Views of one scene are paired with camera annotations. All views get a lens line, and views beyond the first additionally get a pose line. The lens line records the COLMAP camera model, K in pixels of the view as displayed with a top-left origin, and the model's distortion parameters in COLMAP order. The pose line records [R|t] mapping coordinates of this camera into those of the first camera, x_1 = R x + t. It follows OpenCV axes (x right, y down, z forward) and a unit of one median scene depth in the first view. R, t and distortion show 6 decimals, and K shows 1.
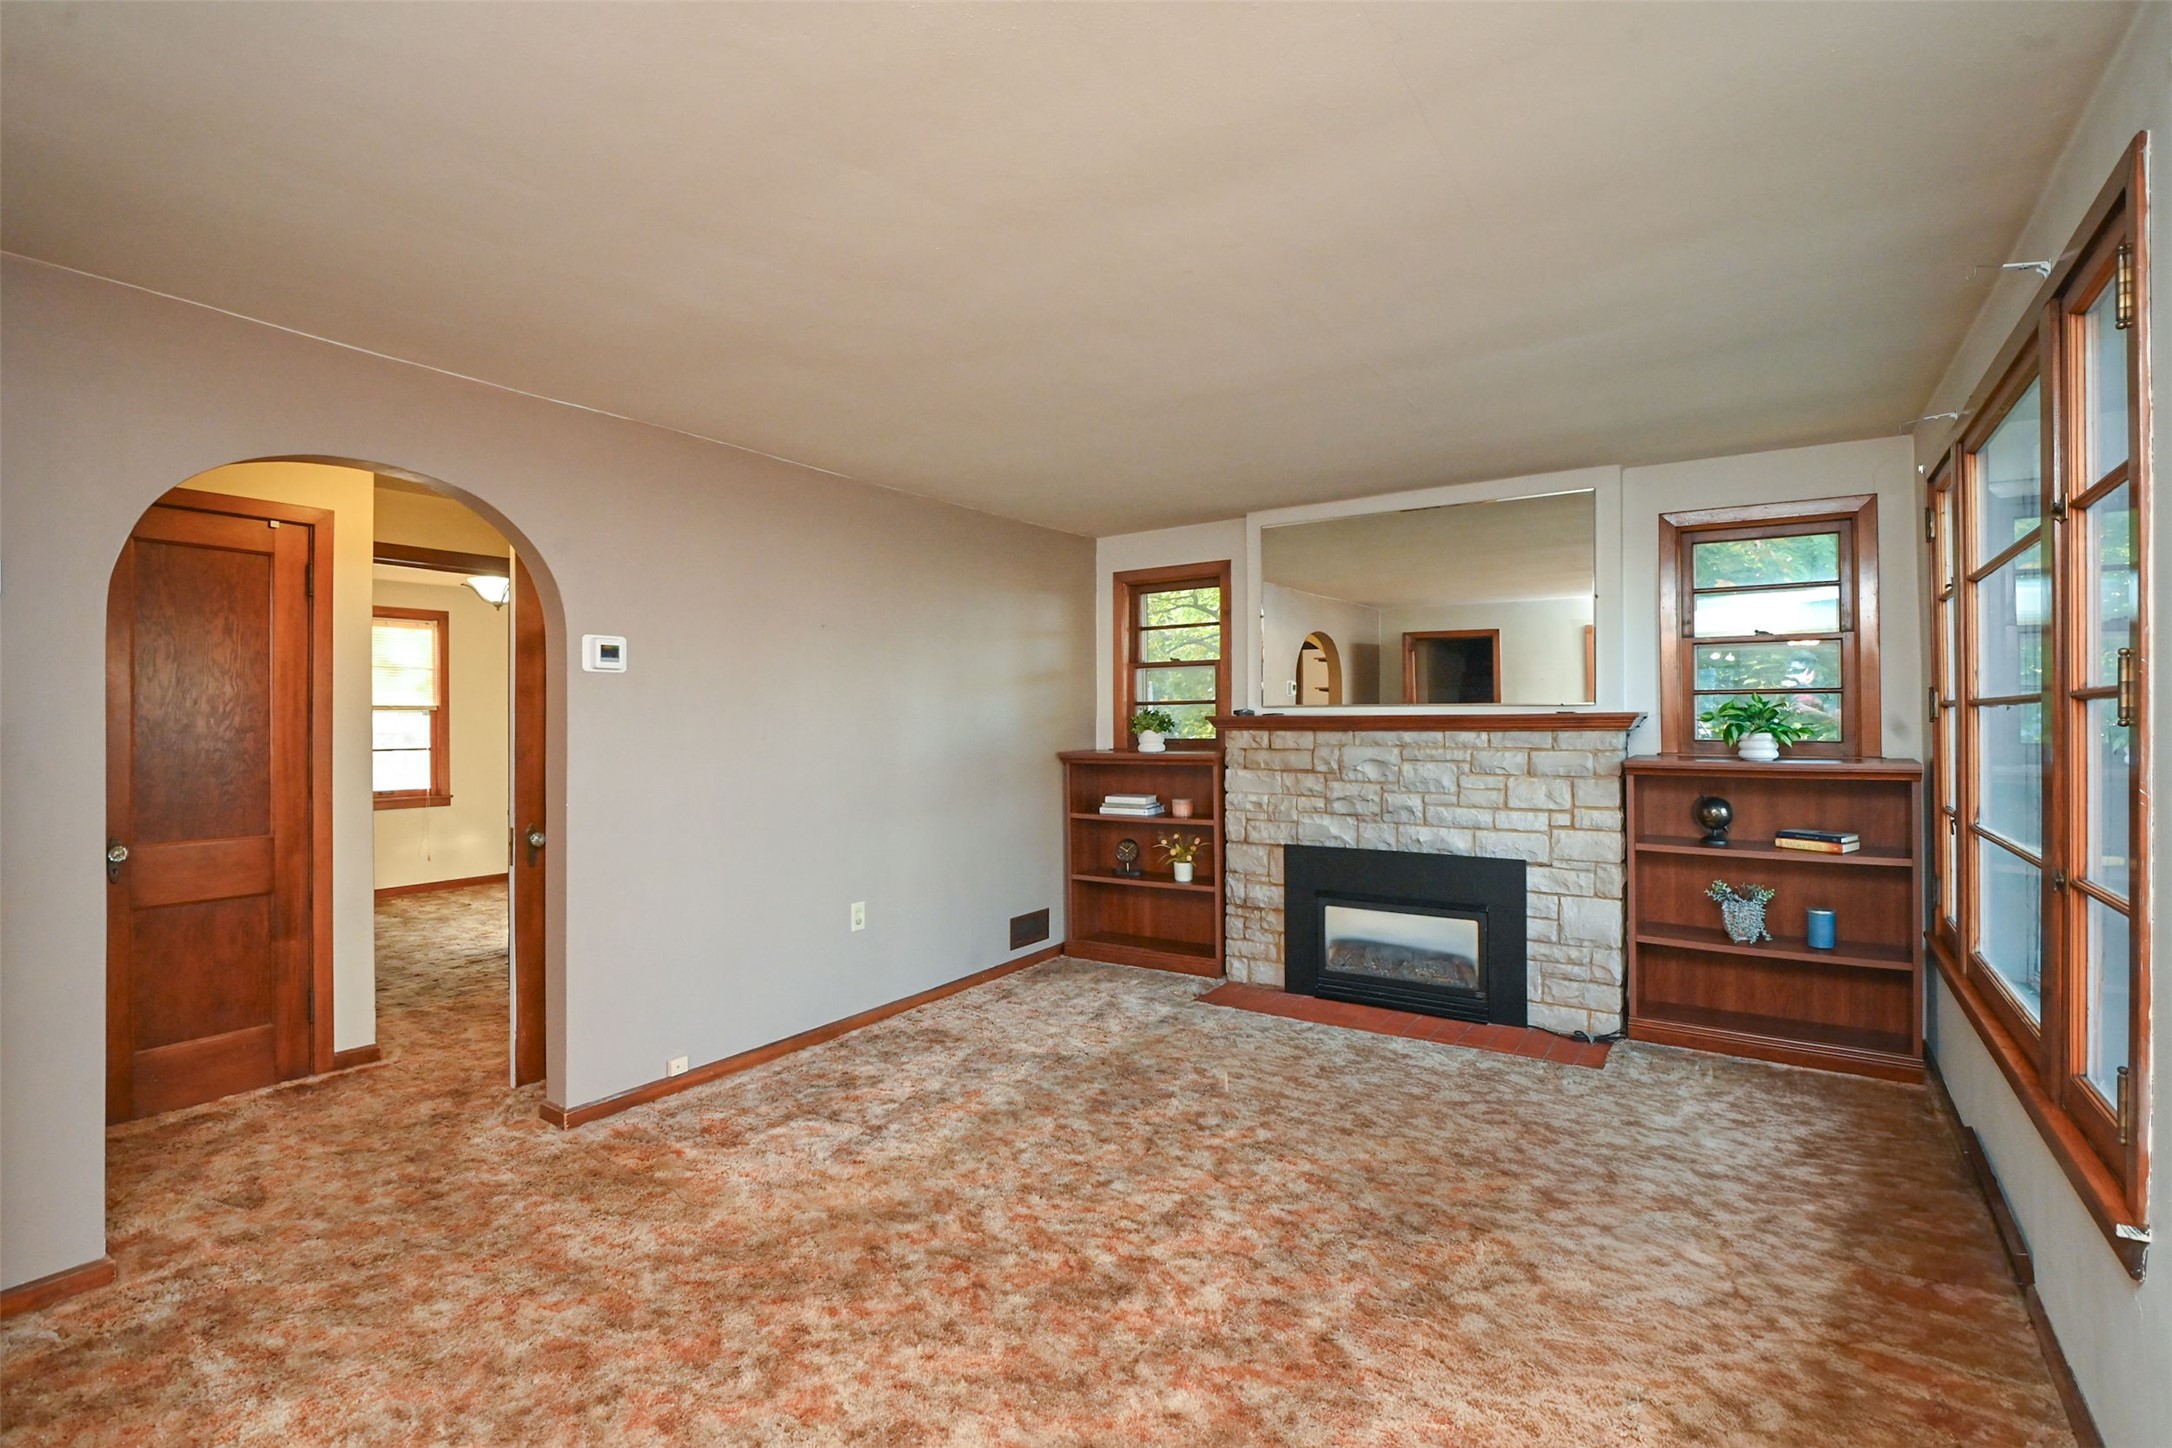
lens RADIAL K [[1019.9, 0, 1086.0], [0, 1019.9, 724.0], [0, 0, 1]] dist [-0.001704, -0.000316]
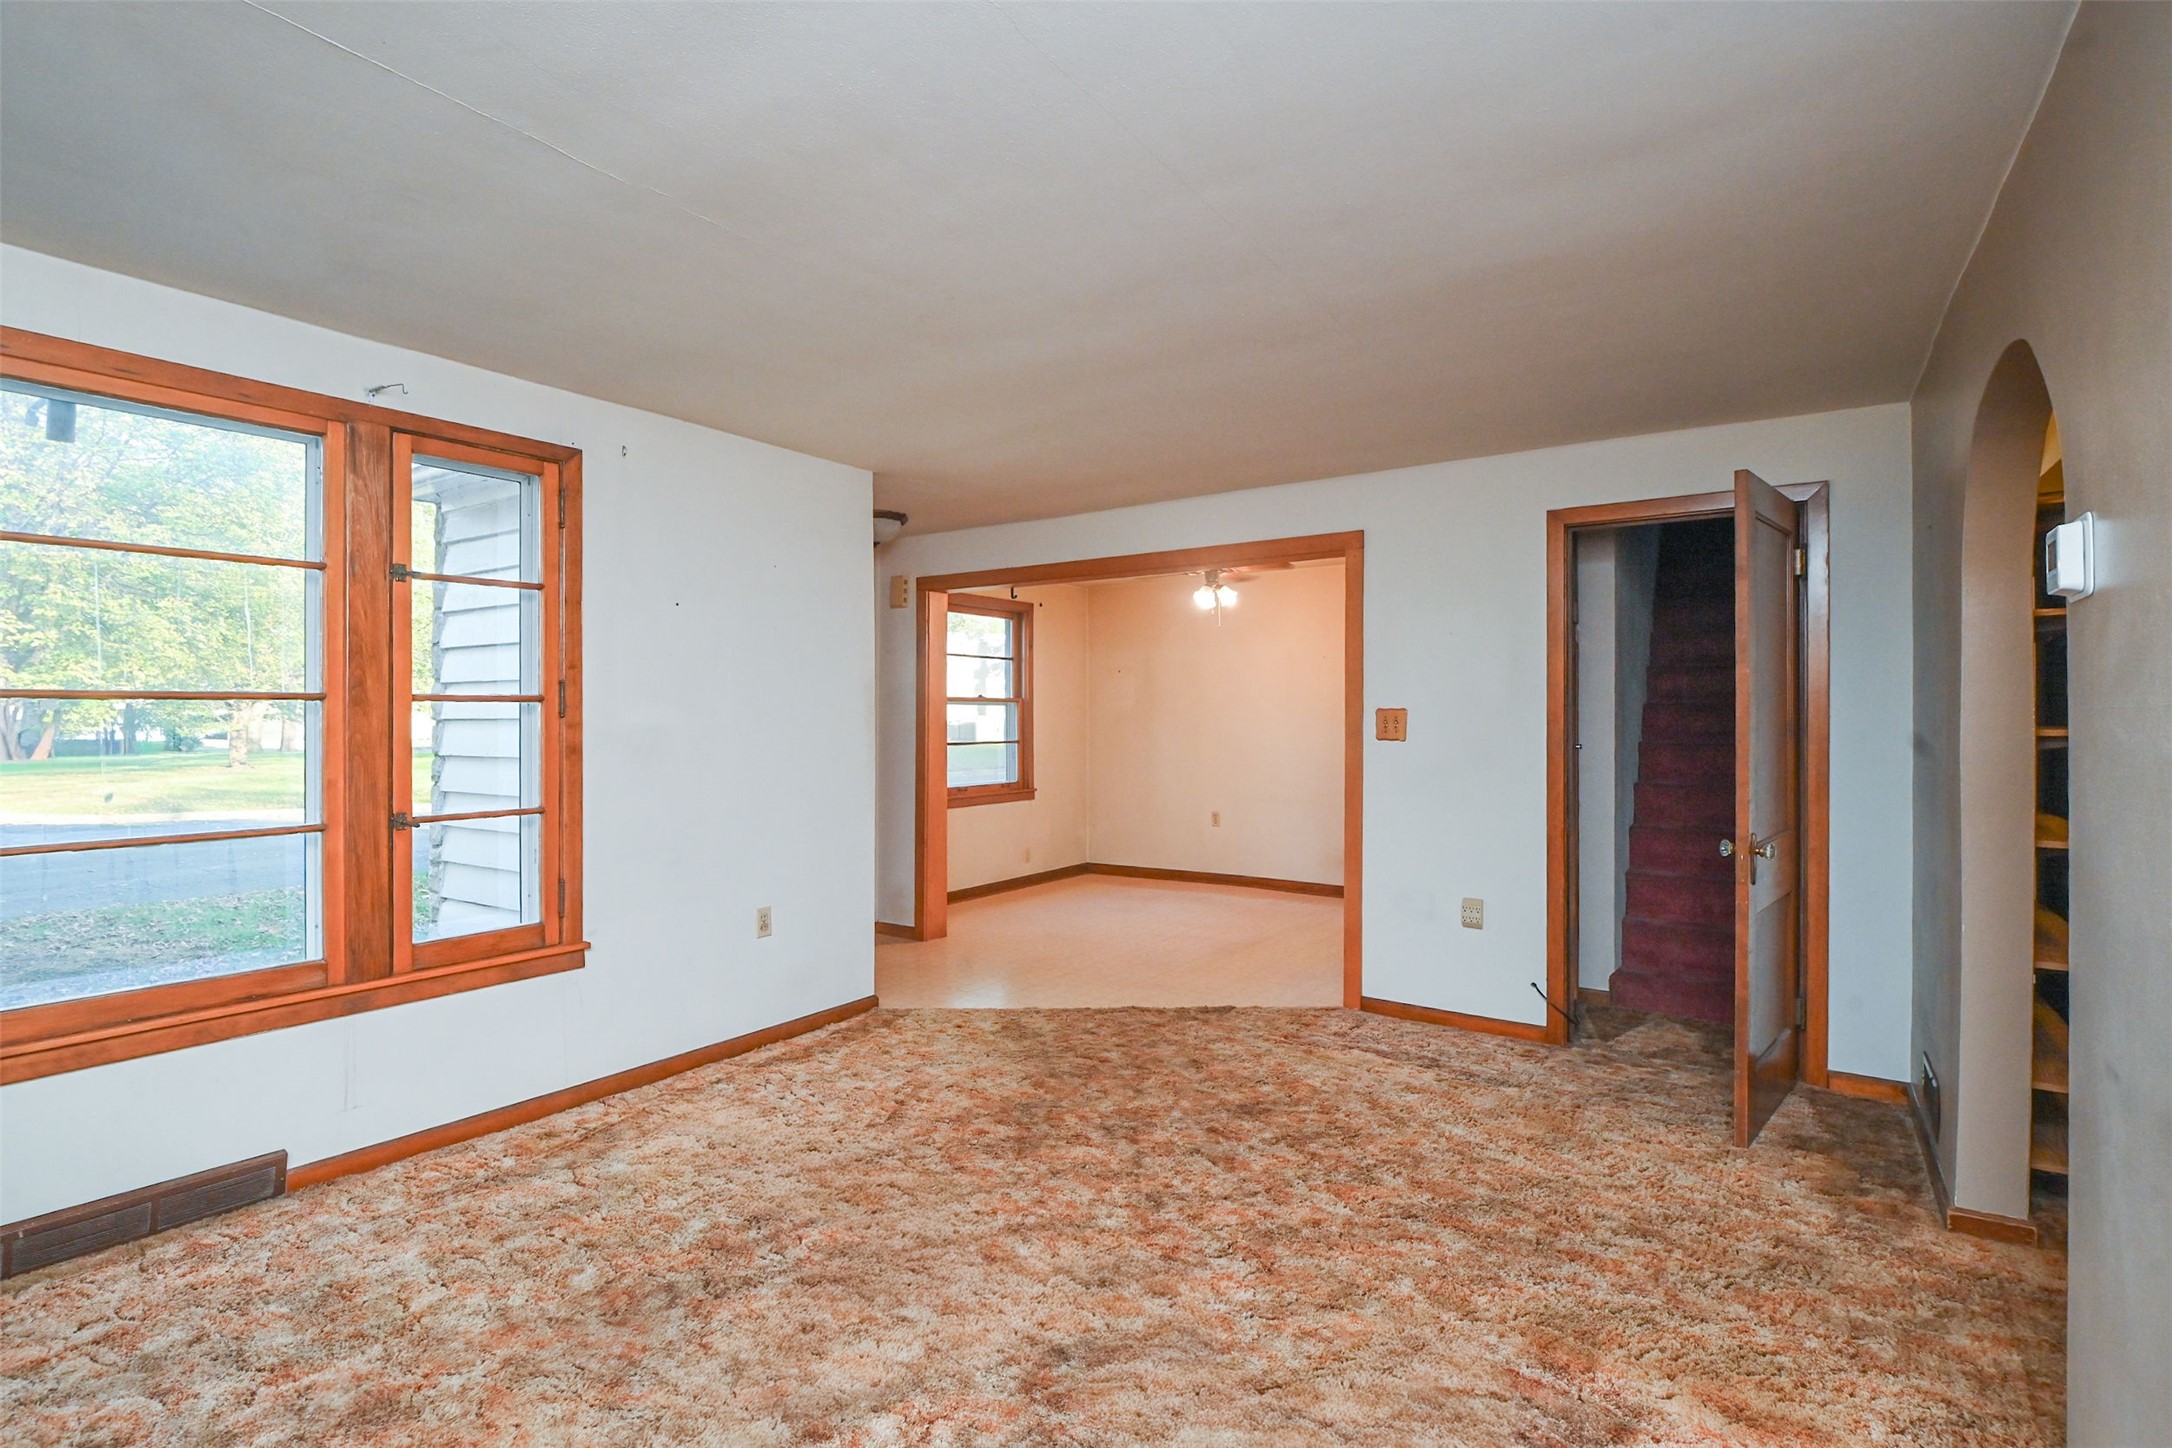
lens RADIAL K [[1019.9, 0, 1086.0], [0, 1019.9, 724.0], [0, 0, 1]] dist [-0.001704, -0.000316]
pose [[-0.999876, 0.008541, 0.013212, -0.057837], [0.008598, 0.999954, 0.004225, 0.001755], [-0.013175, 0.004338, -0.999904, 1.978452]]
